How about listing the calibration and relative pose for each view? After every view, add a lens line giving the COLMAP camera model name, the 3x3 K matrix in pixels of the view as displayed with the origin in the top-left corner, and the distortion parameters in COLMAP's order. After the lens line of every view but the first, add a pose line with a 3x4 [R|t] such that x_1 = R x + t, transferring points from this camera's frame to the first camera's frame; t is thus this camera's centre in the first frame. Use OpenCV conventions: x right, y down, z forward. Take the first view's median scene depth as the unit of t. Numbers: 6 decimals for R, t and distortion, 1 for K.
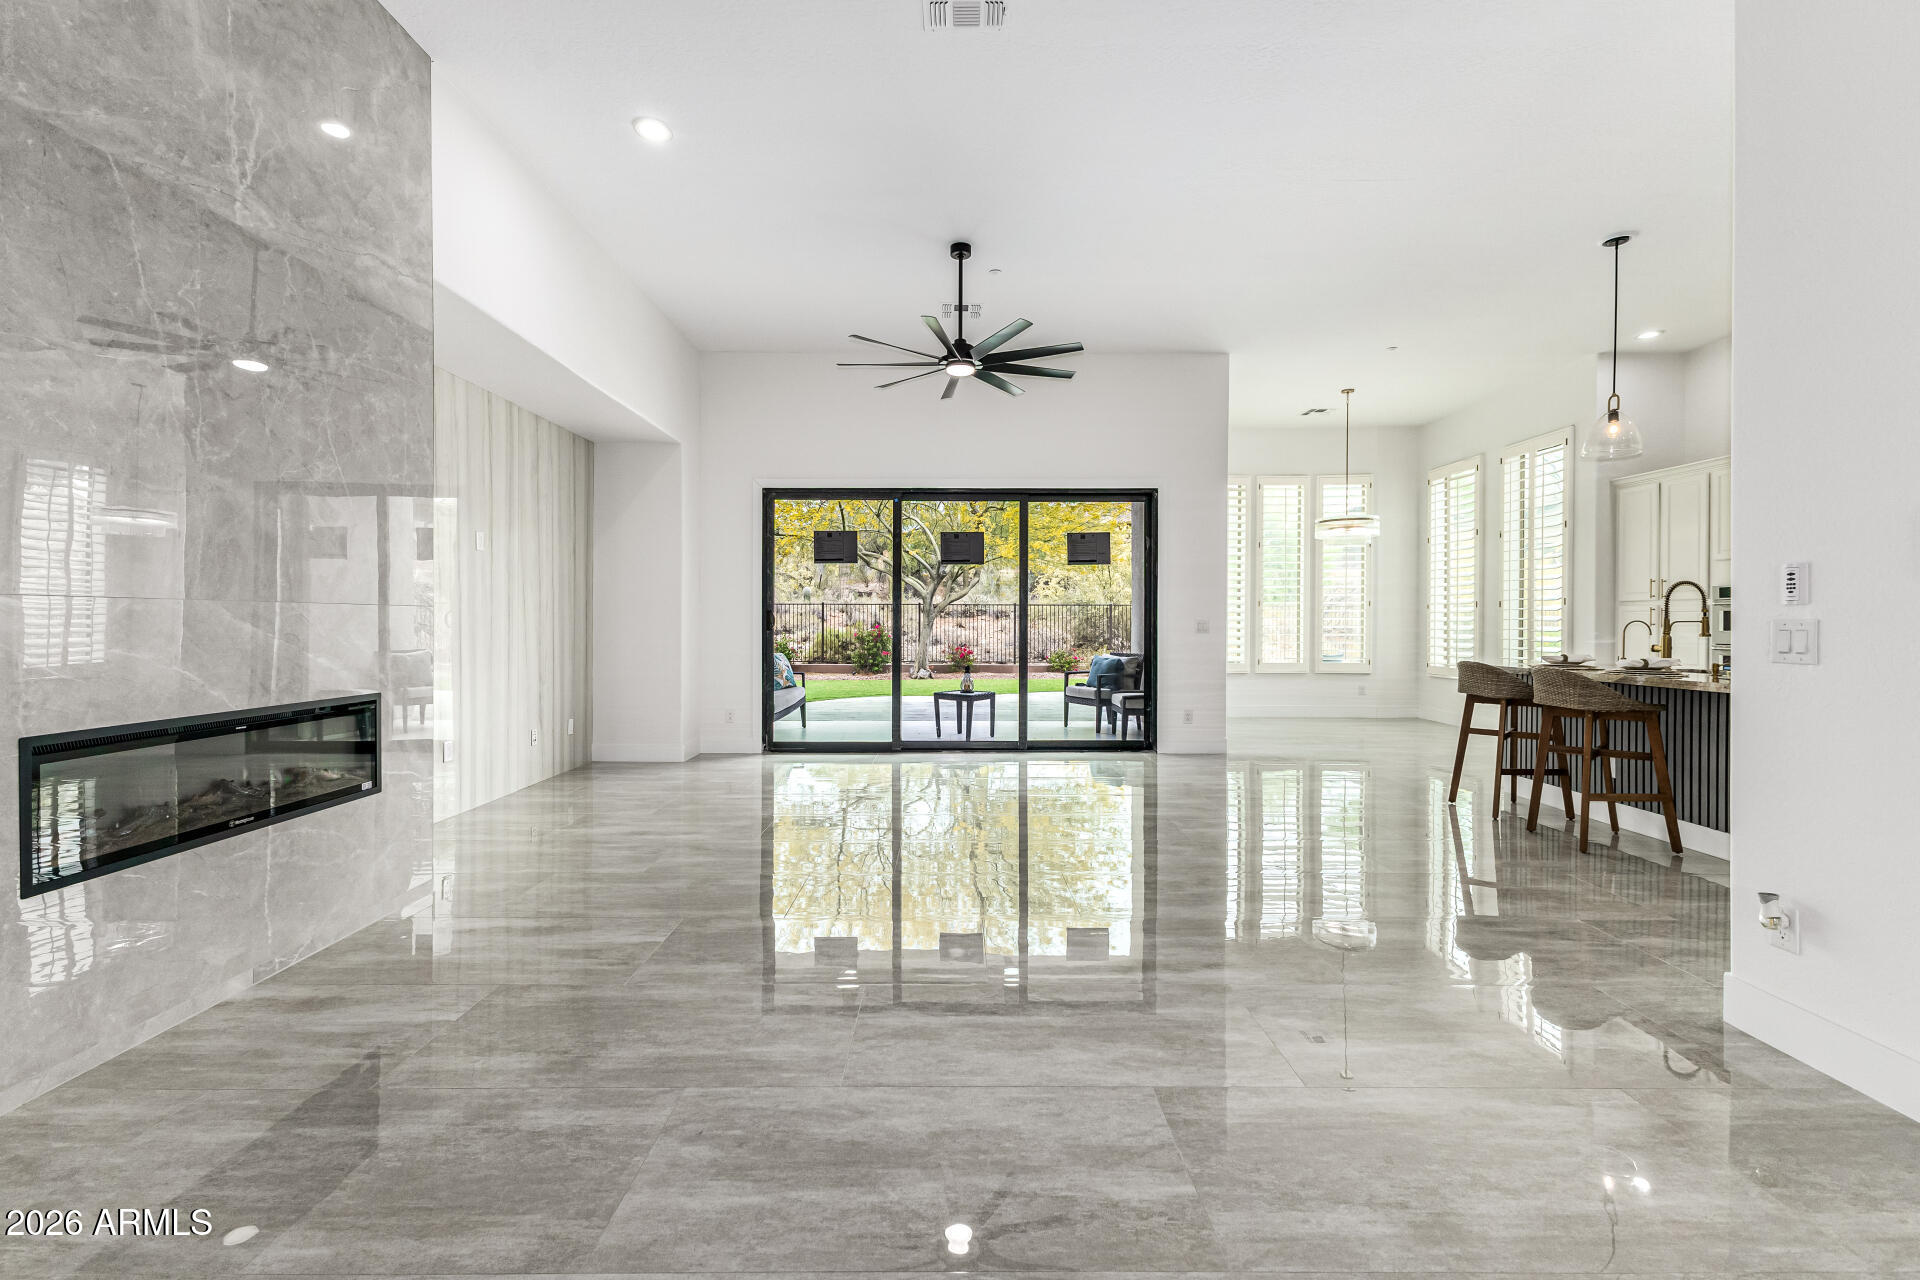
lens RADIAL K [[831.1, 0, 957.3], [0, 831.1, 626.8], [0, 0, 1]] dist [0.010753, -0.001074]
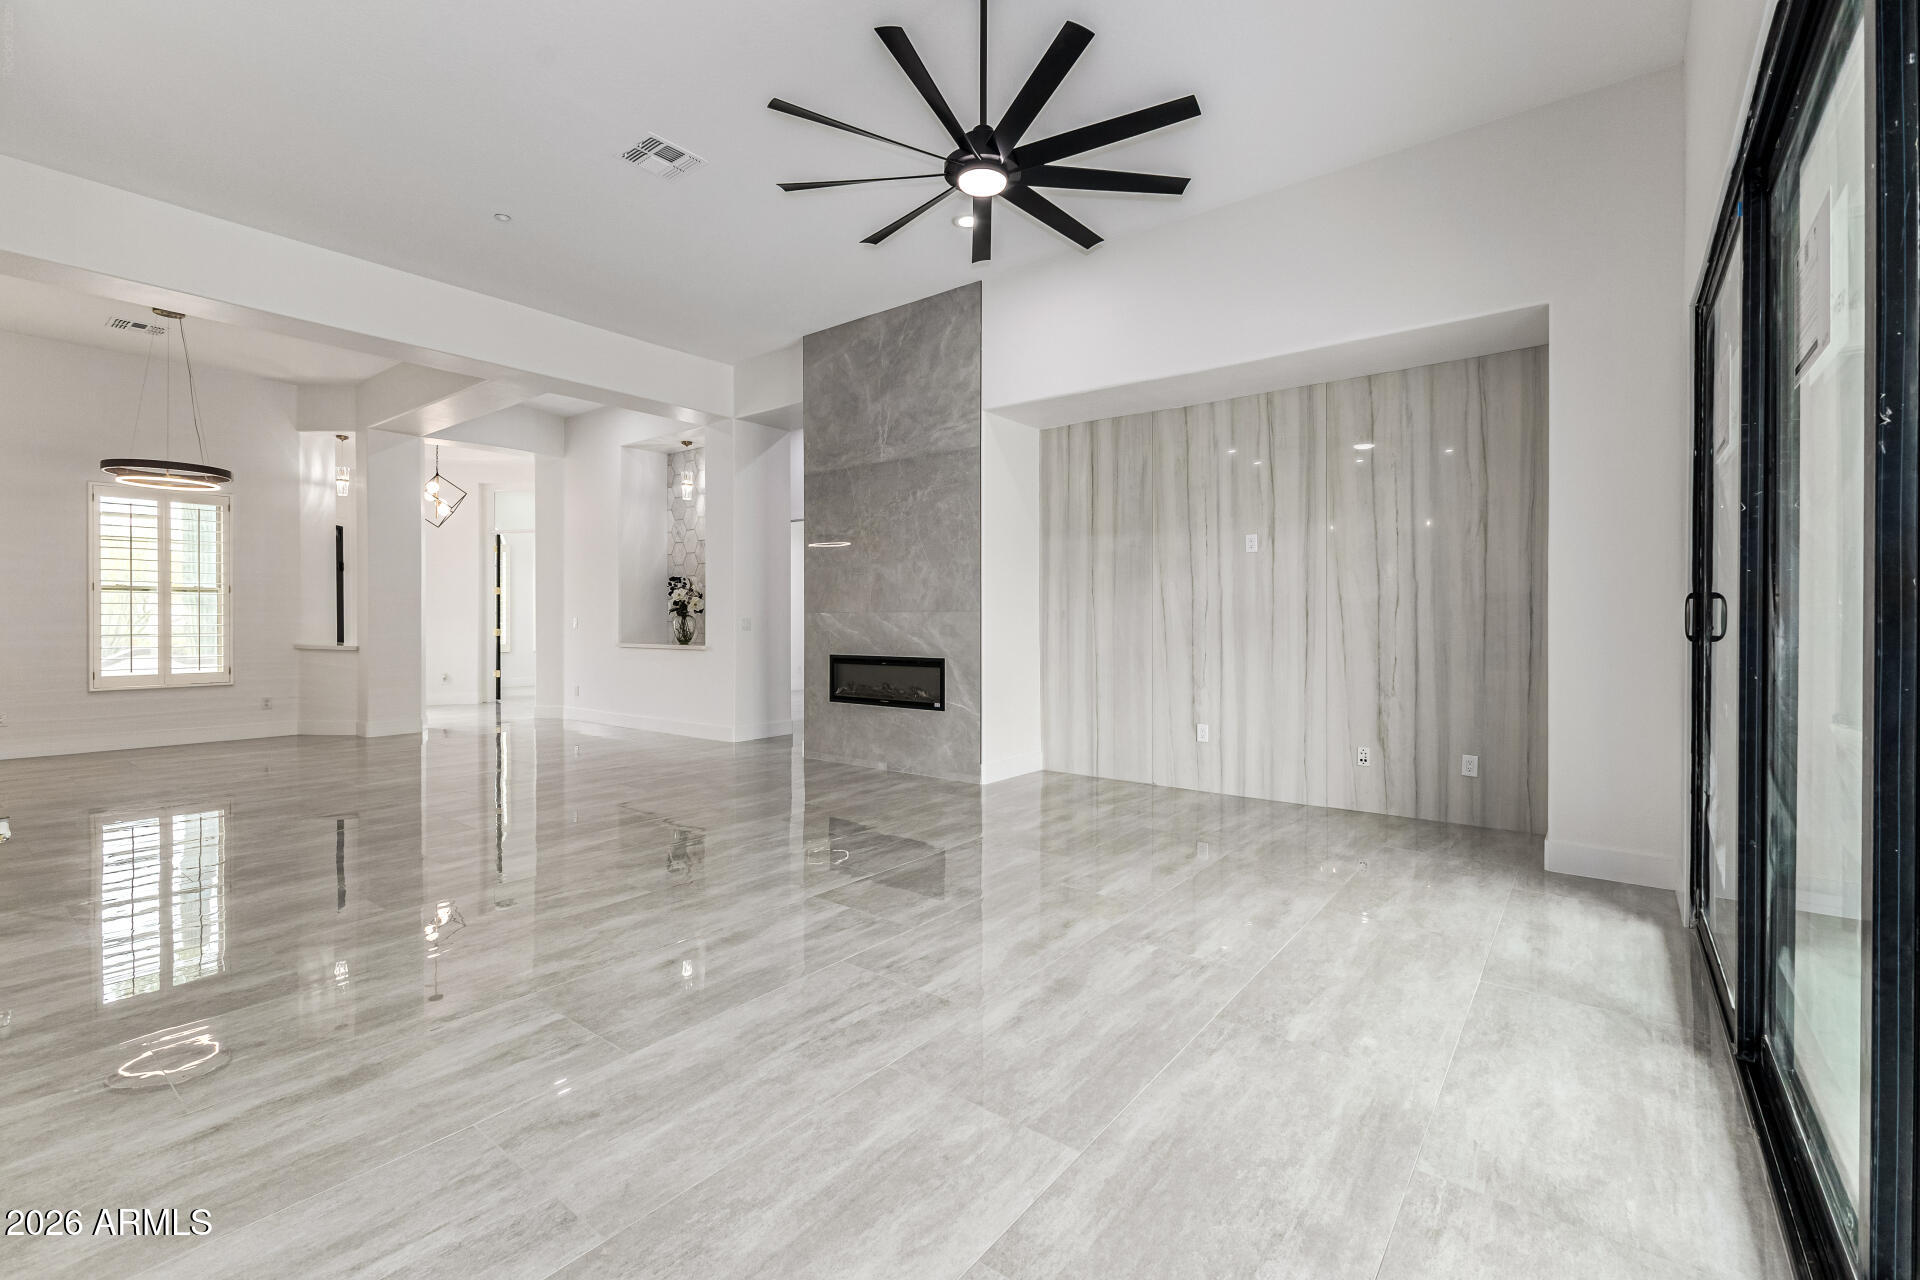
lens RADIAL K [[831.1, 0, 957.3], [0, 831.1, 626.8], [0, 0, 1]] dist [0.010753, -0.001074]
pose [[-0.621144, 0.004478, -0.783684, 0.483607], [-0.005206, 0.999938, 0.009840, -0.006836], [0.783679, 0.010192, -0.621082, 1.389020]]
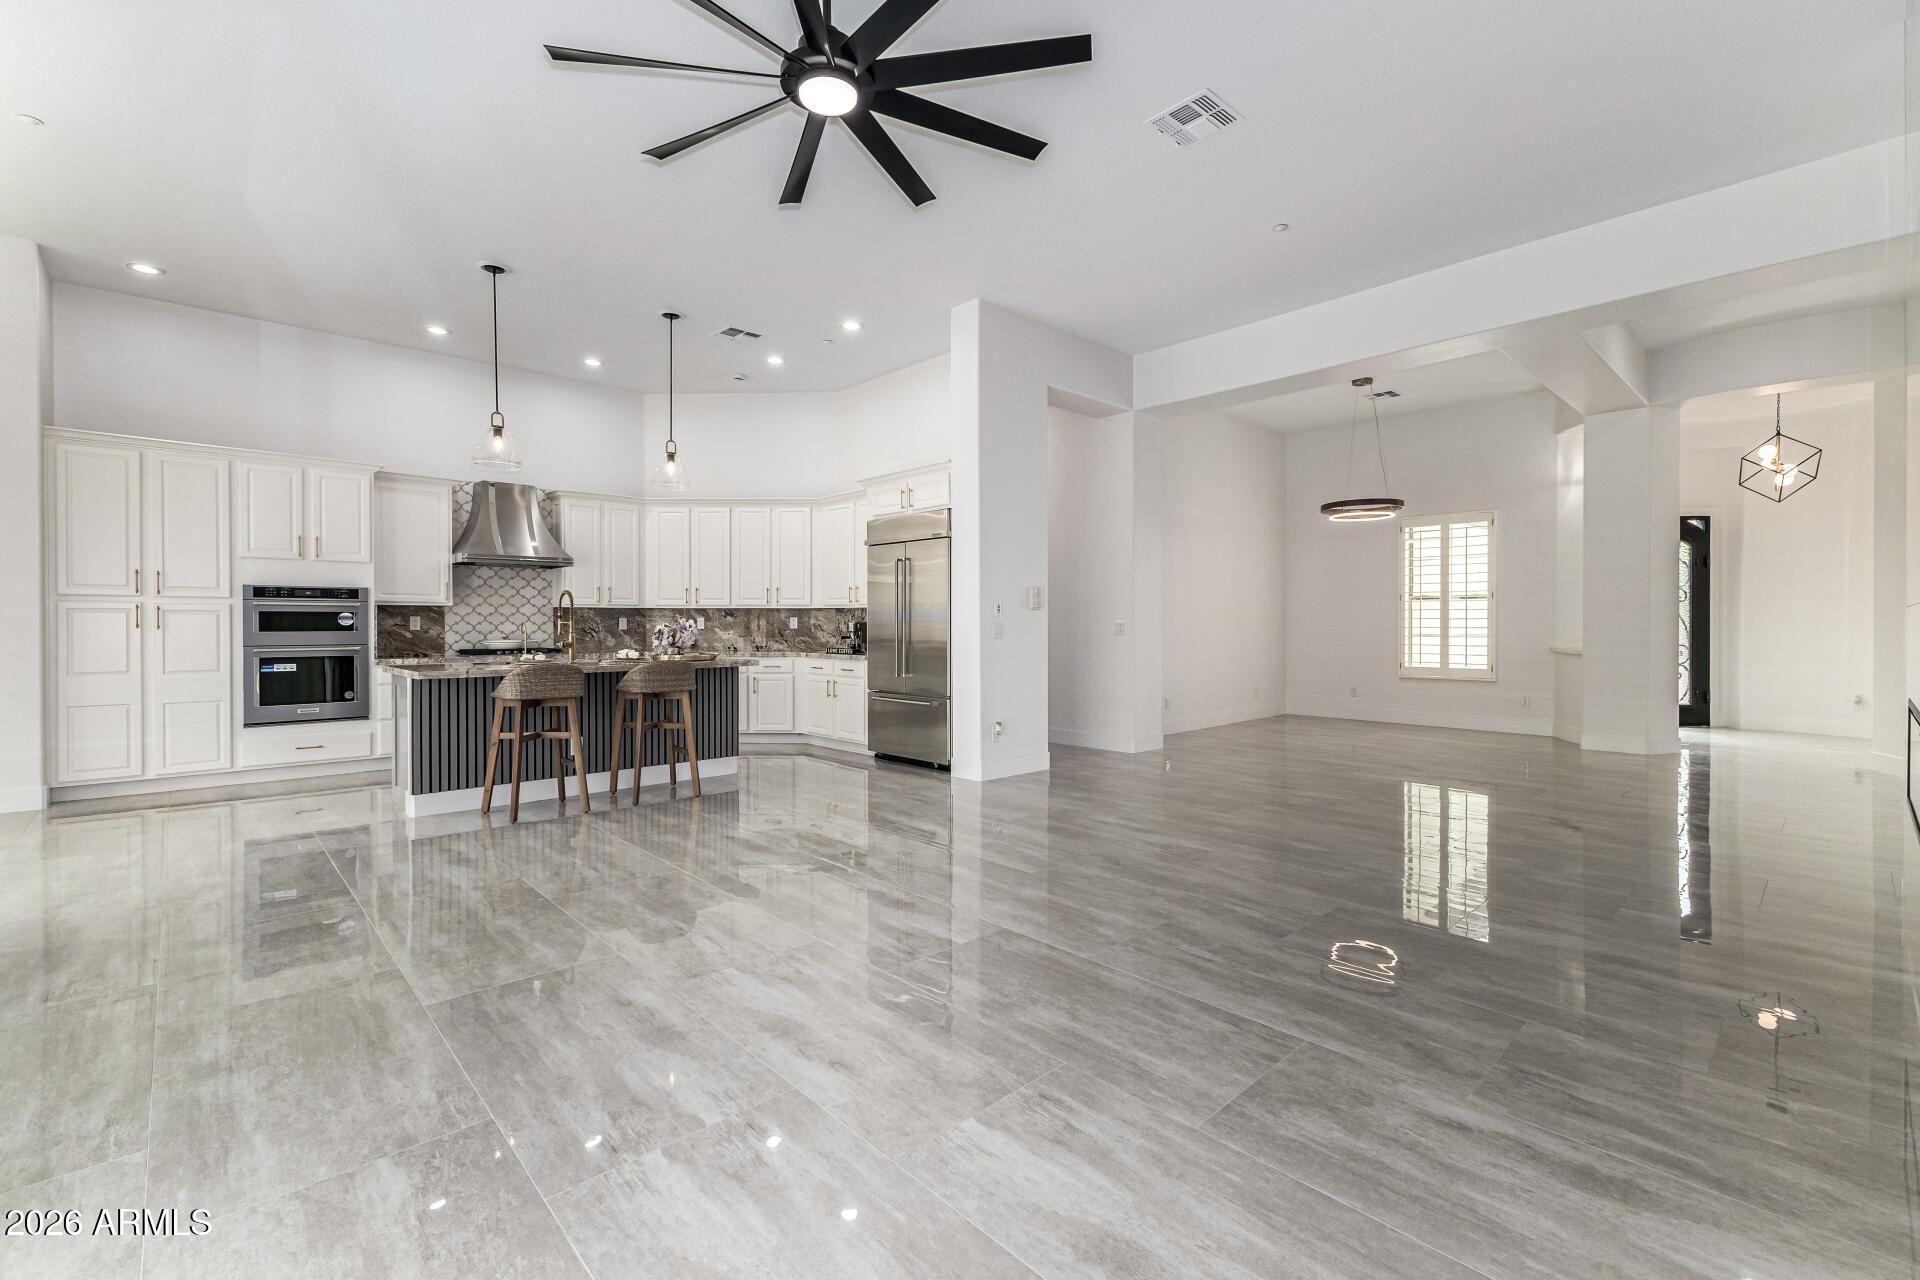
lens RADIAL K [[816.5, 0, 967.6], [0, 816.5, 631.4], [0, 0, 1]] dist [0.008676, -0.000310]
pose [[-0.685279, -0.008769, 0.728228, -0.413536], [0.002932, 0.999886, 0.014799, -0.007776], [-0.728275, 0.012277, -0.685175, 1.306329]]
